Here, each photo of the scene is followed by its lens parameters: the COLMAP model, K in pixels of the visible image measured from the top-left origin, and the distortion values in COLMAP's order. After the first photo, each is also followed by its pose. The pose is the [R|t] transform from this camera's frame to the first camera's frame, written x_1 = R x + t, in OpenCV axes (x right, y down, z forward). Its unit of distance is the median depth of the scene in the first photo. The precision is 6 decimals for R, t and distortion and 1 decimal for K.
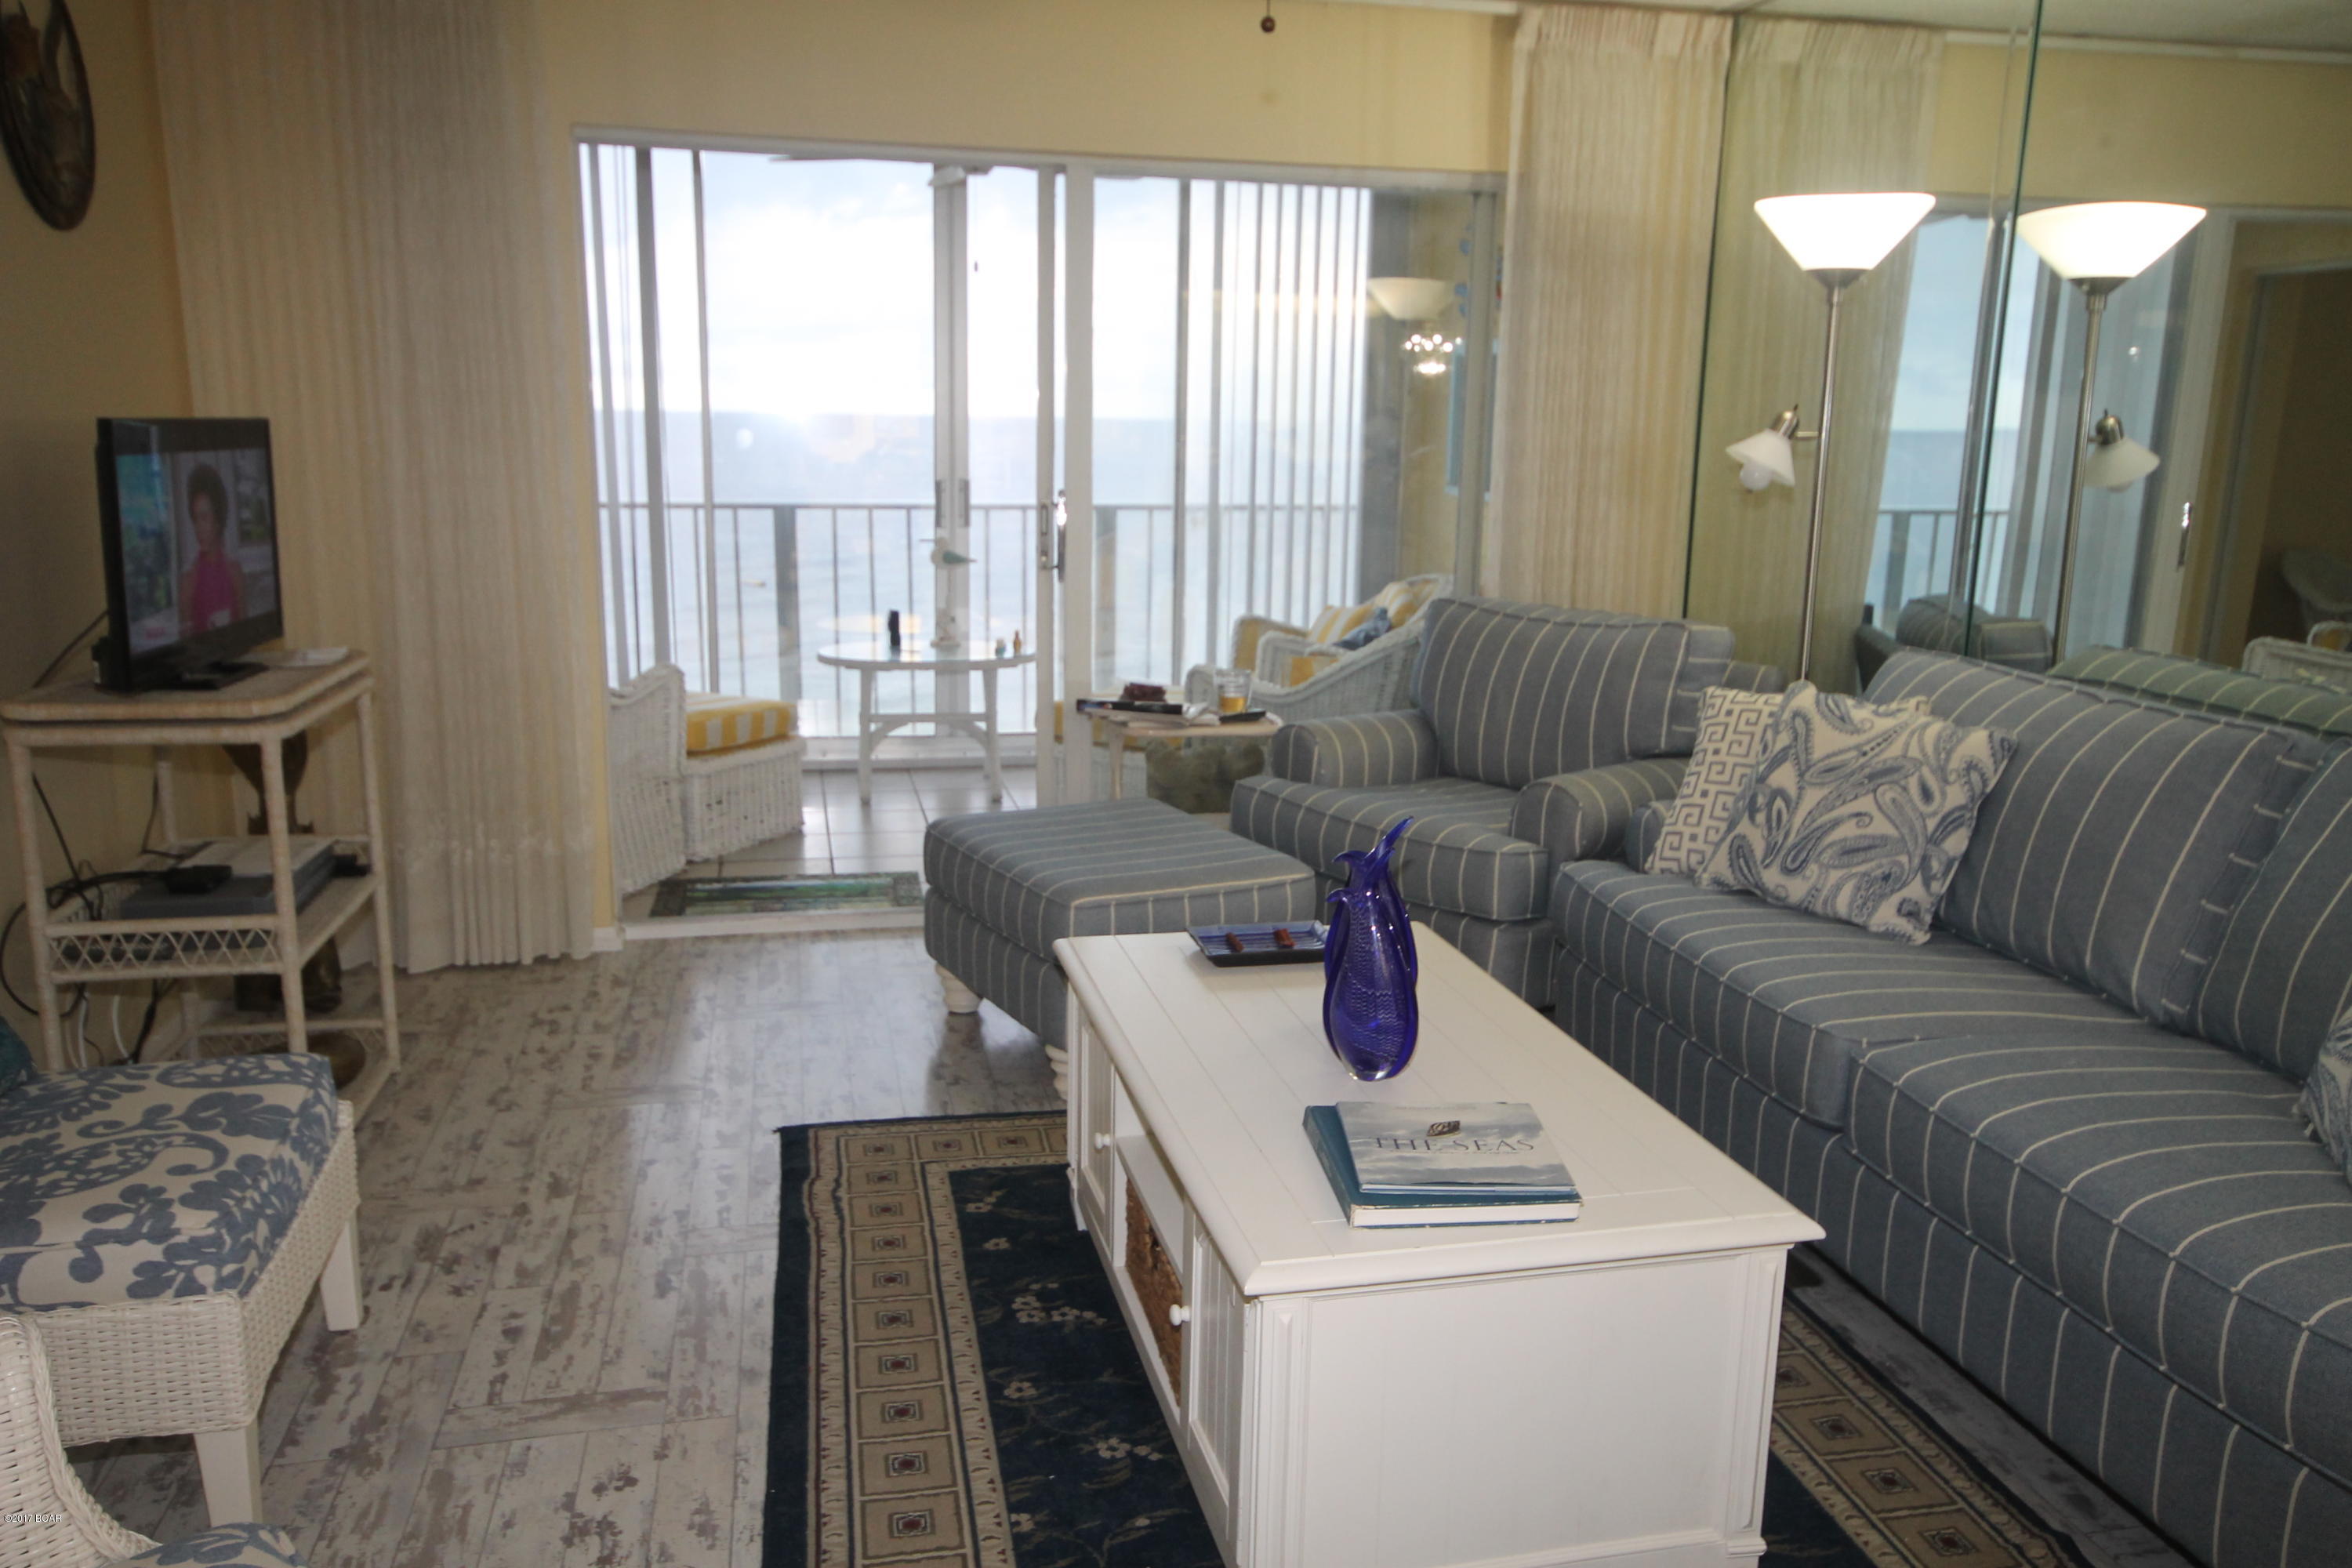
lens RADIAL K [[1749.8, 0, 1197.1], [0, 1749.8, 786.0], [0, 0, 1]] dist [-0.000544, 0.039908]
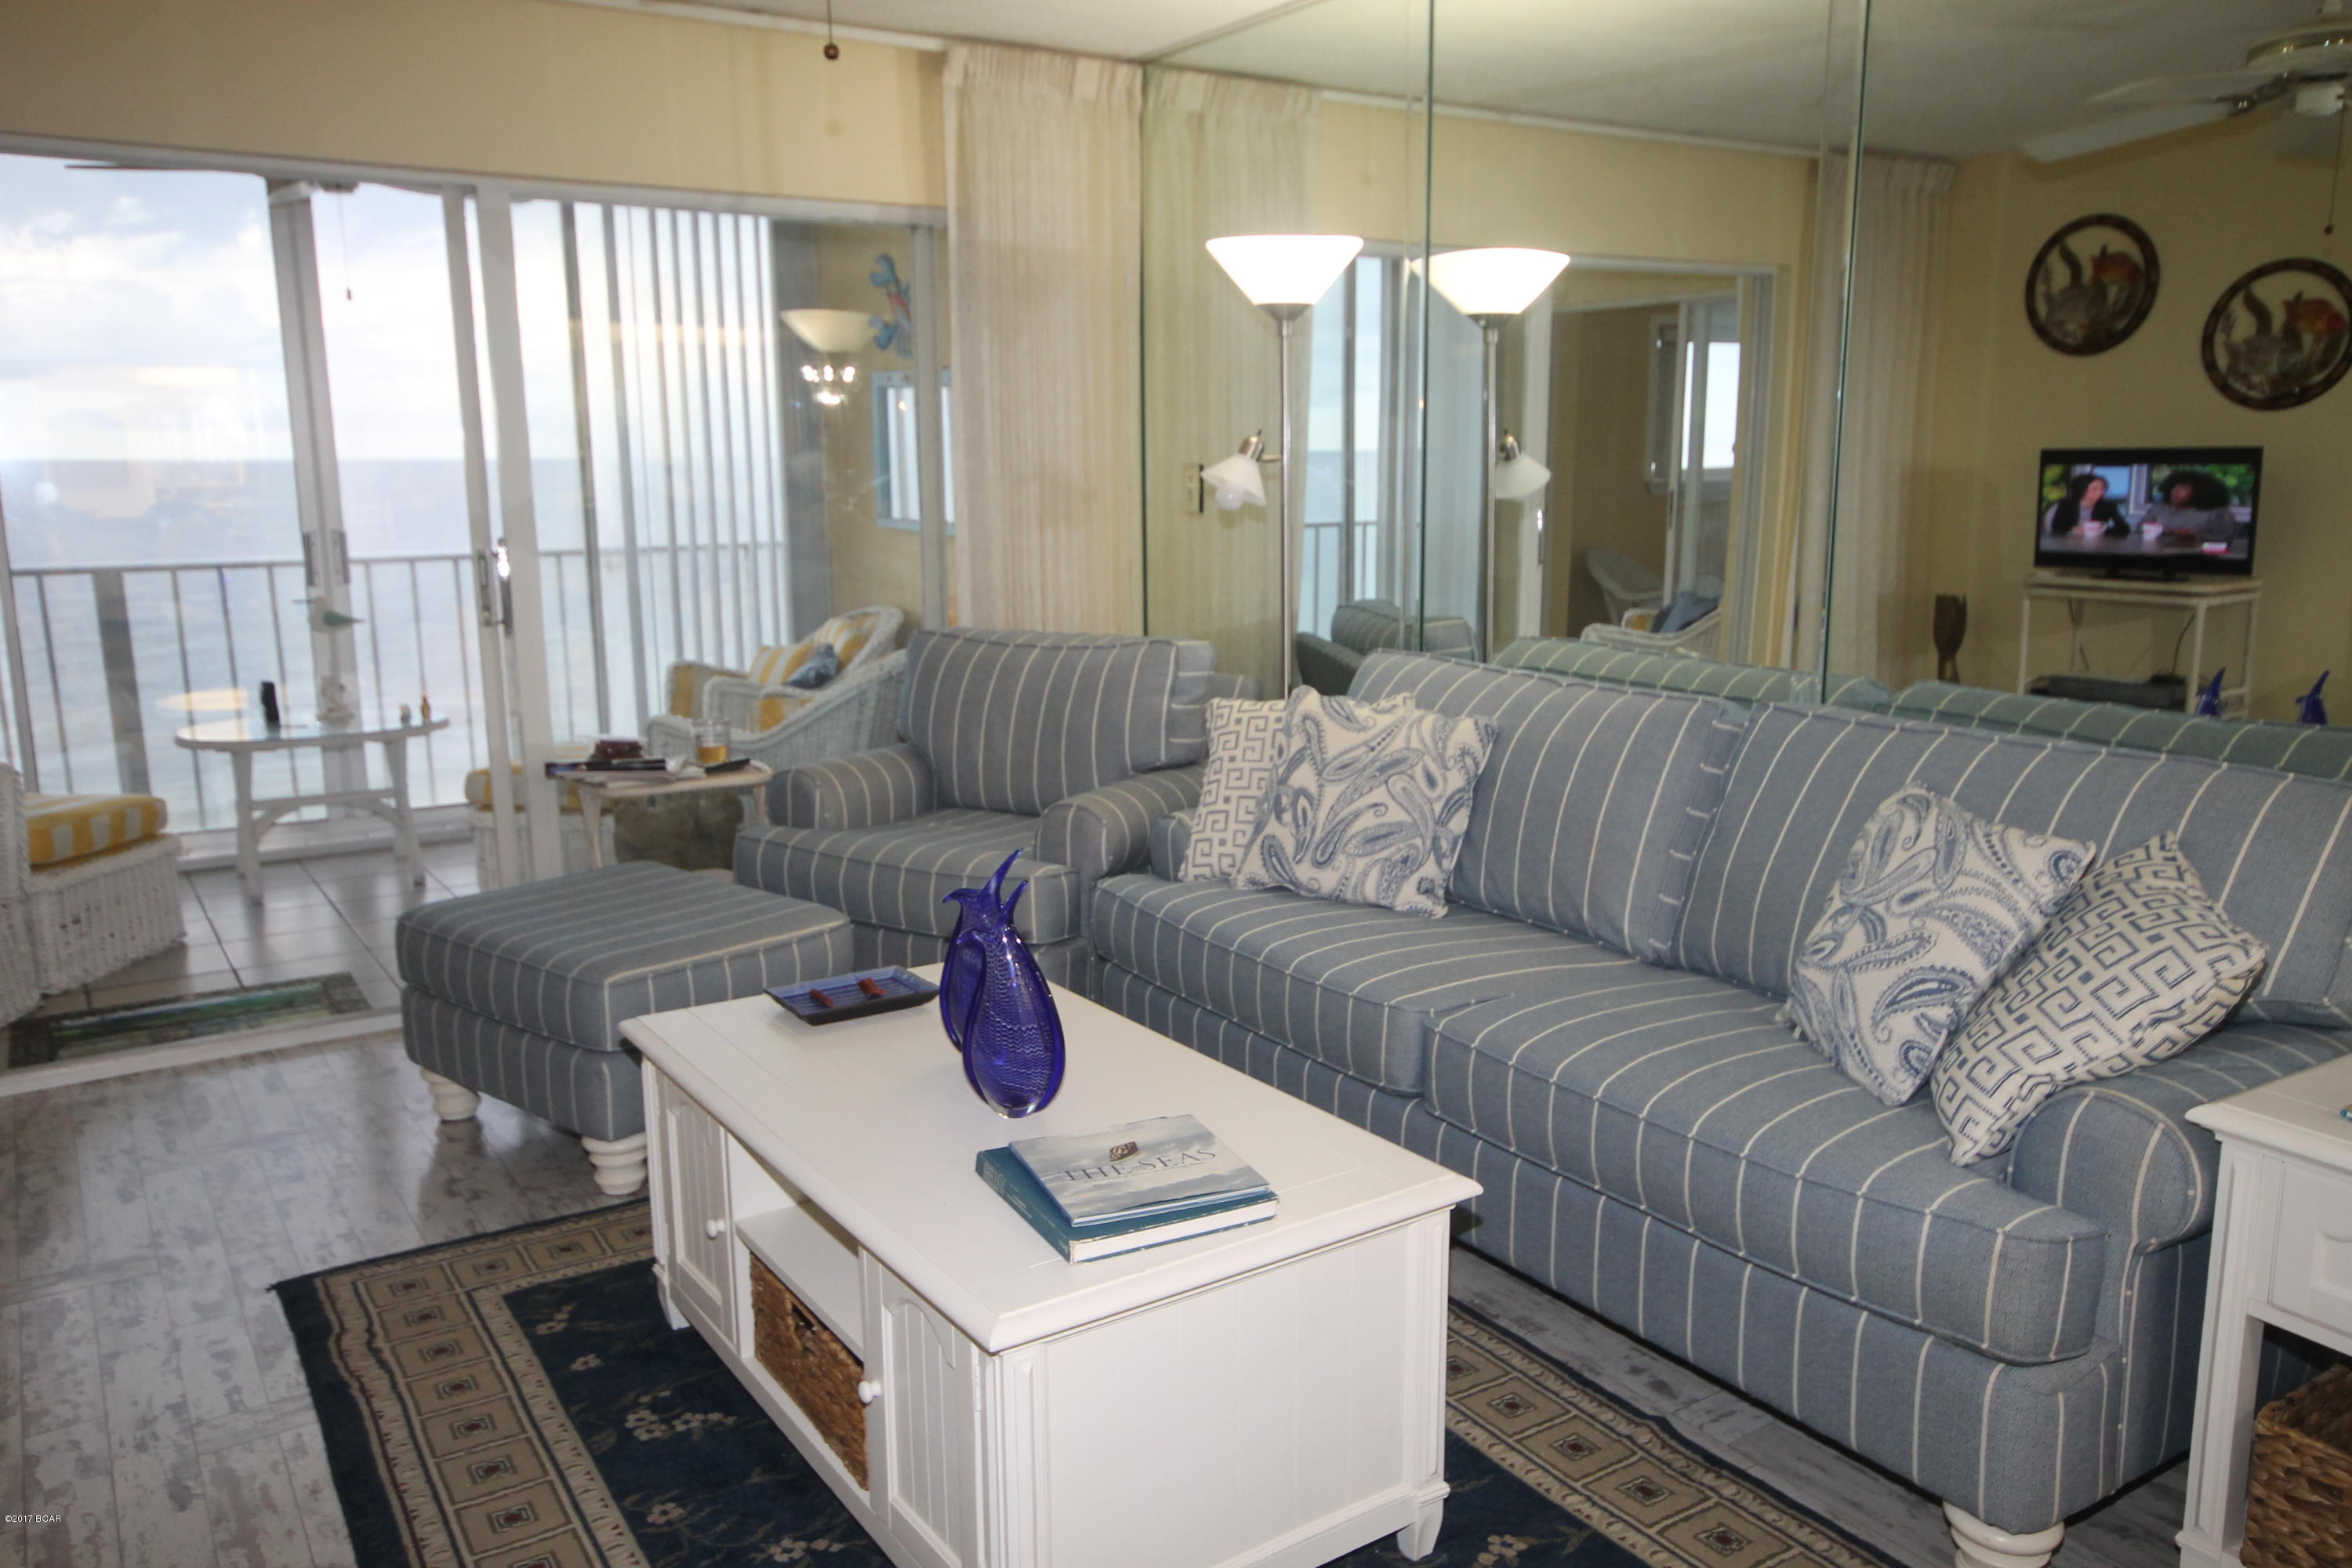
lens RADIAL K [[1749.8, 0, 1196.3], [0, 1749.8, 787.5], [0, 0, 1]] dist [-0.000544, 0.039908]
pose [[0.934189, -0.091412, 0.344869, -0.096954], [0.096861, 0.995297, 0.001437, -0.006771], [-0.343378, 0.032062, 0.938650, 0.020868]]
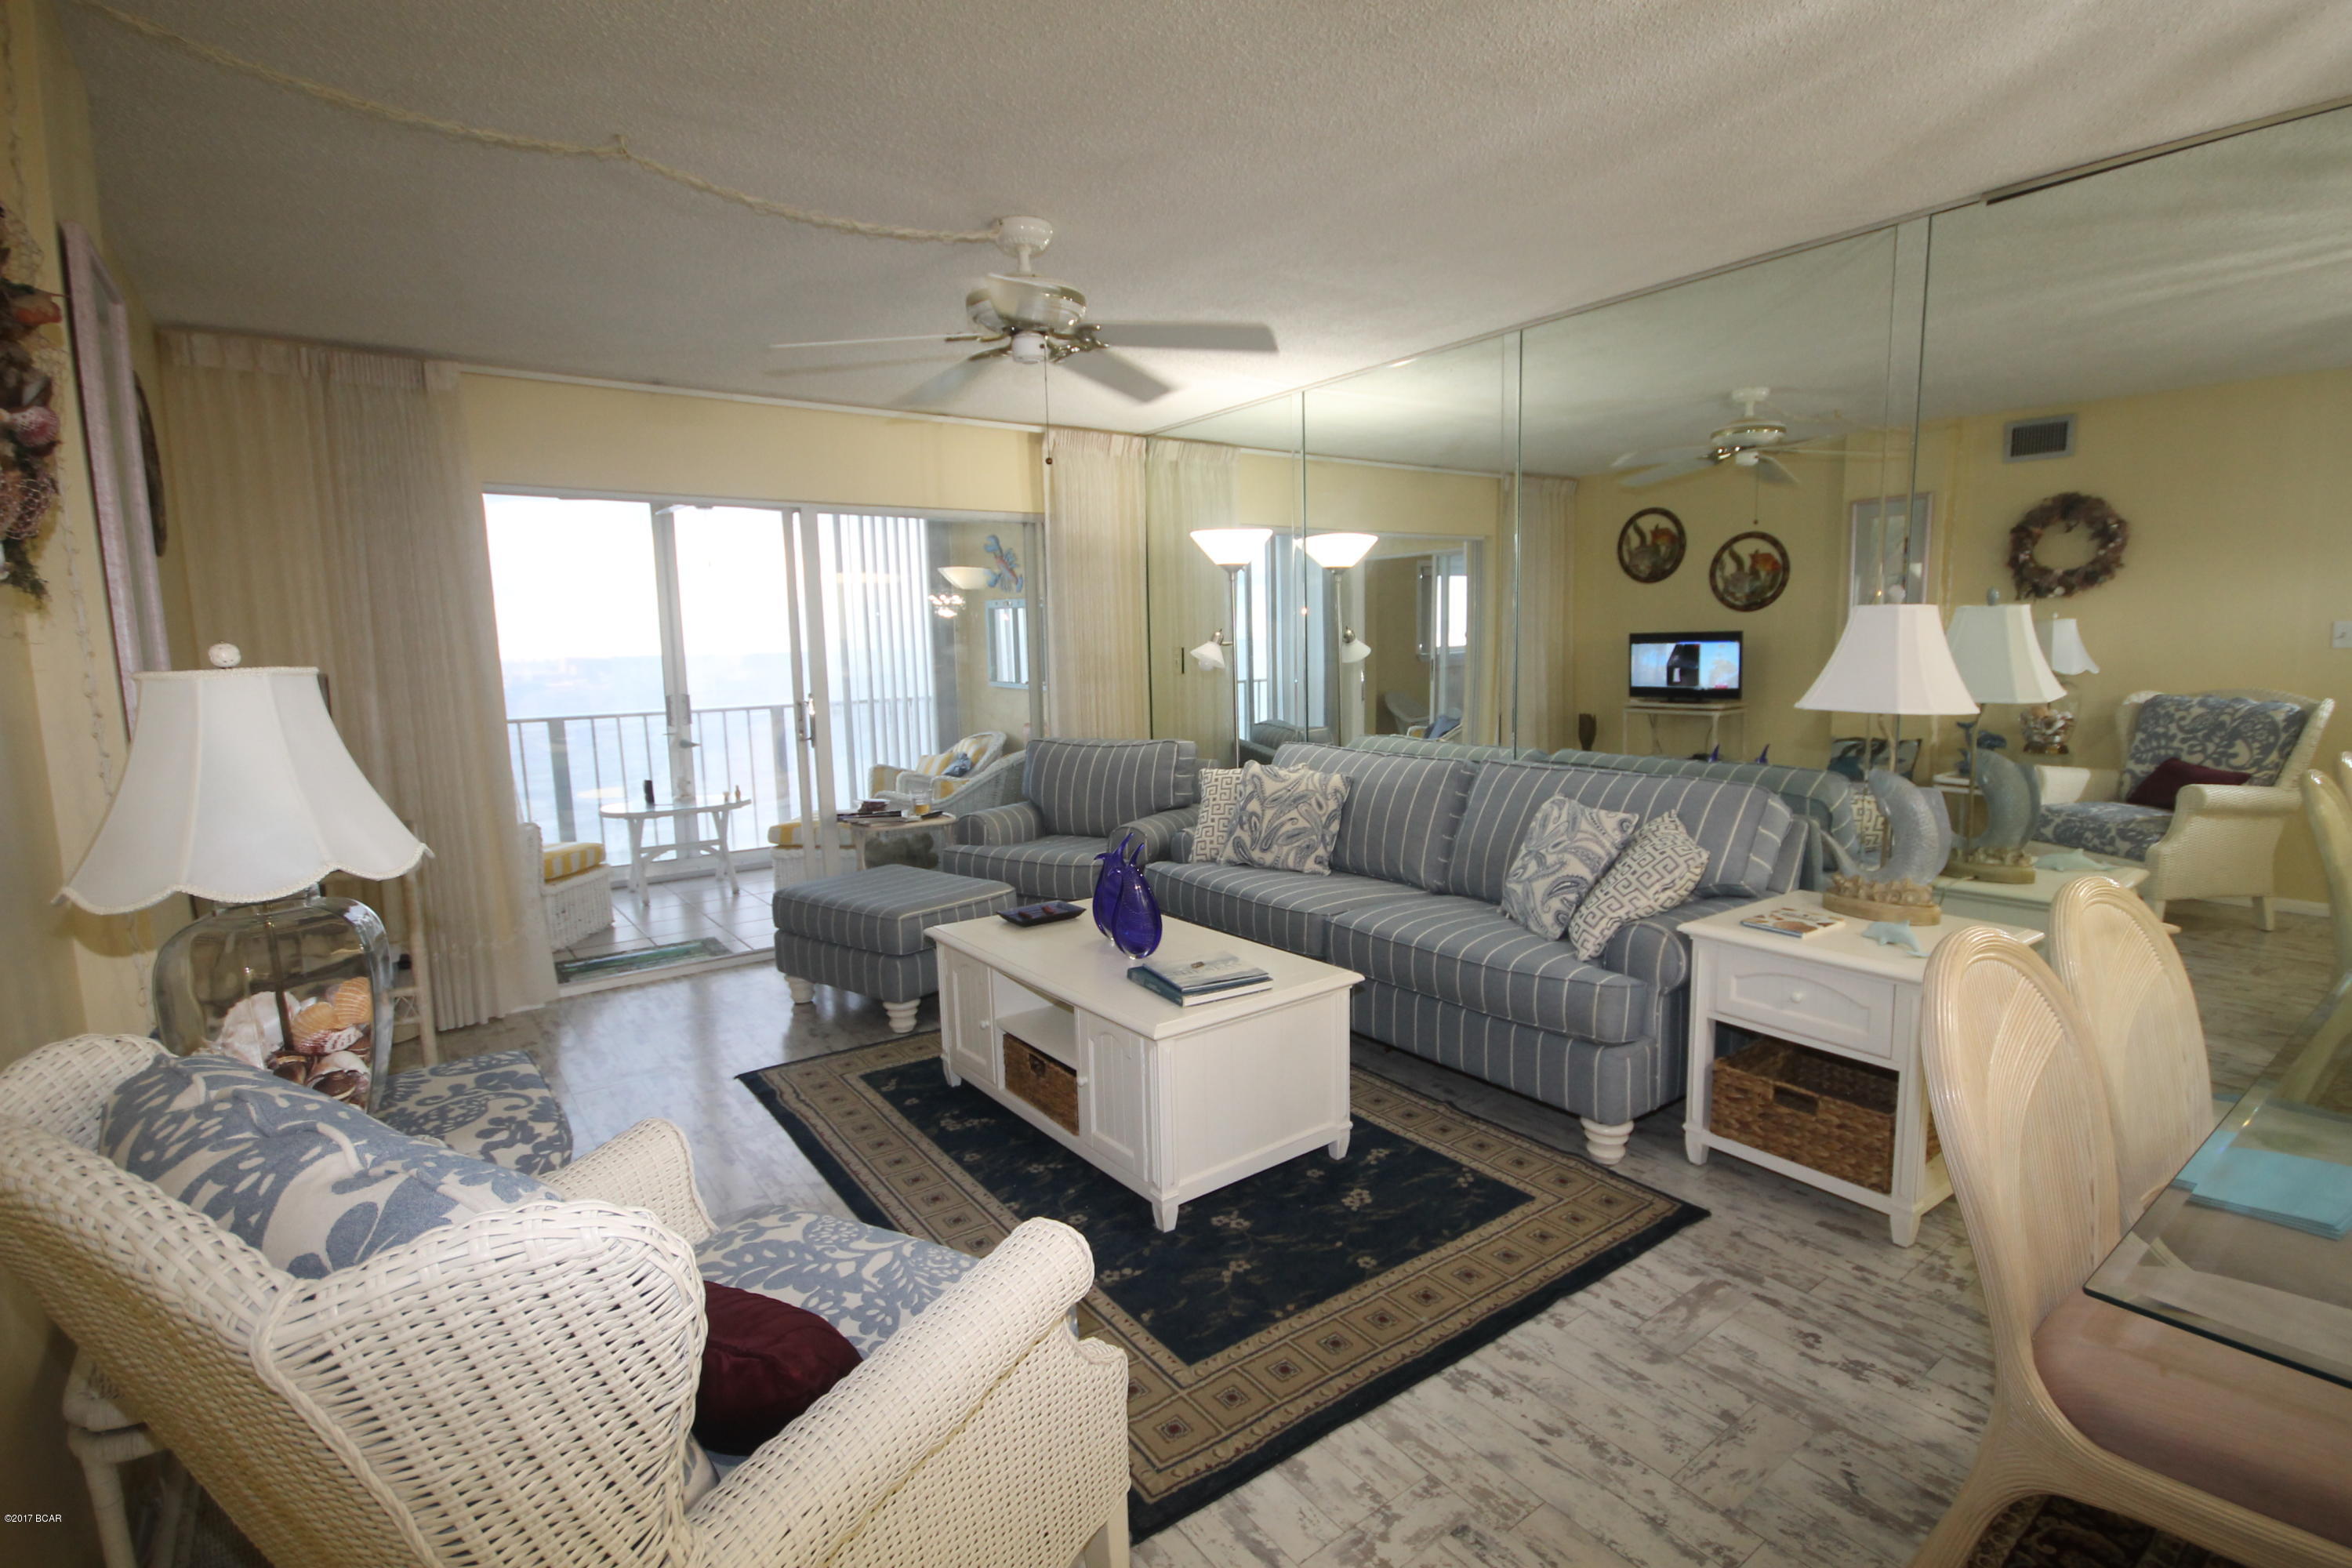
lens RADIAL K [[1096.0, 0, 1194.9], [0, 1096.0, 786.9], [0, 0, 1]] dist [0.000582, -0.001604]
pose [[0.913471, -0.092251, 0.396309, -0.245944], [0.122165, 0.991206, -0.050856, 0.030723], [-0.388132, 0.094871, 0.916708, -0.167957]]
